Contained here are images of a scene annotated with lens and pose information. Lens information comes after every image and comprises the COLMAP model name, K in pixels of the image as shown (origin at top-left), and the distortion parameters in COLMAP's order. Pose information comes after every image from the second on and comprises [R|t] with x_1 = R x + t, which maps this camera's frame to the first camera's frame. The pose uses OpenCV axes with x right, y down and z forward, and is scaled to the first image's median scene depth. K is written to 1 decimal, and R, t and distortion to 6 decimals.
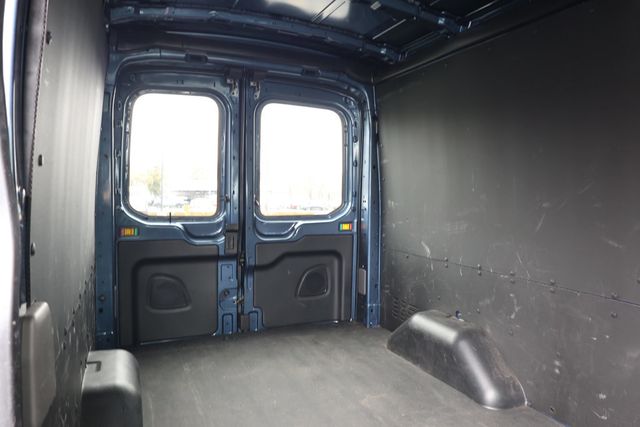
lens RADIAL K [[442.0, 0, 320.0], [0, 442.0, 213.5], [0, 0, 1]] dist [-0.009968, -0.003111]
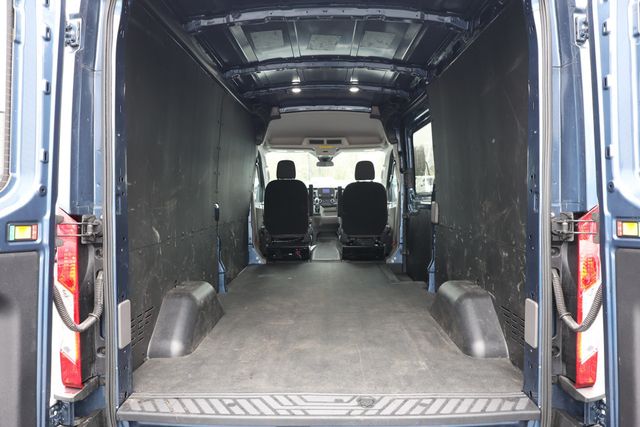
lens RADIAL K [[442.0, 0, 320.0], [0, 442.0, 213.5], [0, 0, 1]] dist [-0.009968, -0.003111]
pose [[-0.905918, -0.022455, 0.422857, -0.519480], [0.021325, 0.994907, 0.098518, -0.048216], [-0.422916, 0.098266, -0.900825, 2.004165]]
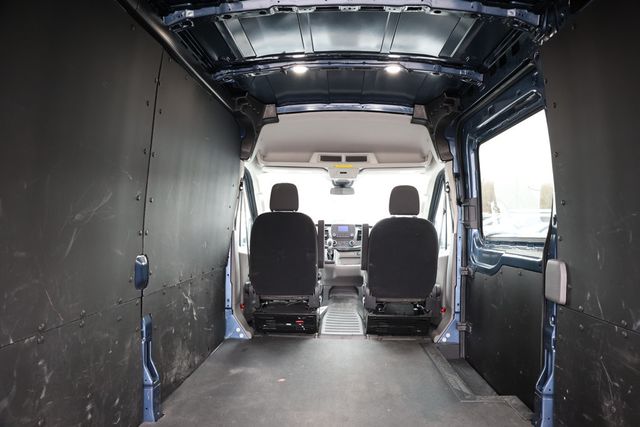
lens RADIAL K [[446.1, 0, 320.0], [0, 446.1, 213.5], [0, 0, 1]] dist [-0.061909, 0.006344]
pose [[-0.892702, -0.007801, 0.450581, -0.181224], [0.004976, 0.999619, 0.027164, -0.037840], [-0.450621, 0.026491, -0.892322, 1.294731]]
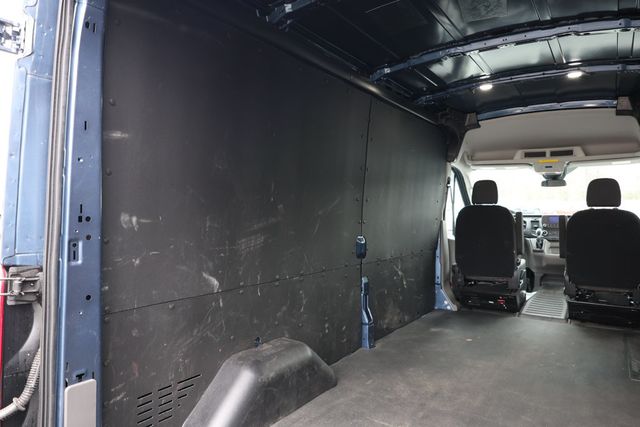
lens RADIAL K [[442.0, 0, 320.0], [0, 442.0, 213.5], [0, 0, 1]] dist [-0.009968, -0.003111]
pose [[-0.530990, -0.016783, 0.847212, -0.534475], [0.032274, 0.998678, 0.040012, -0.060015], [-0.846763, 0.048589, -0.529747, 1.481535]]
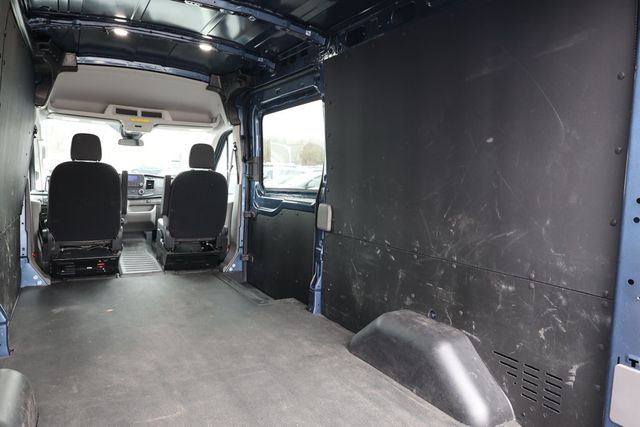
lens RADIAL K [[442.0, 0, 320.0], [0, 442.0, 213.5], [0, 0, 1]] dist [-0.009968, -0.003111]
pose [[-0.994100, -0.037767, -0.101678, -0.057451], [-0.050696, 0.990511, 0.127744, -0.062198], [0.095889, 0.132145, -0.986582, 1.651814]]
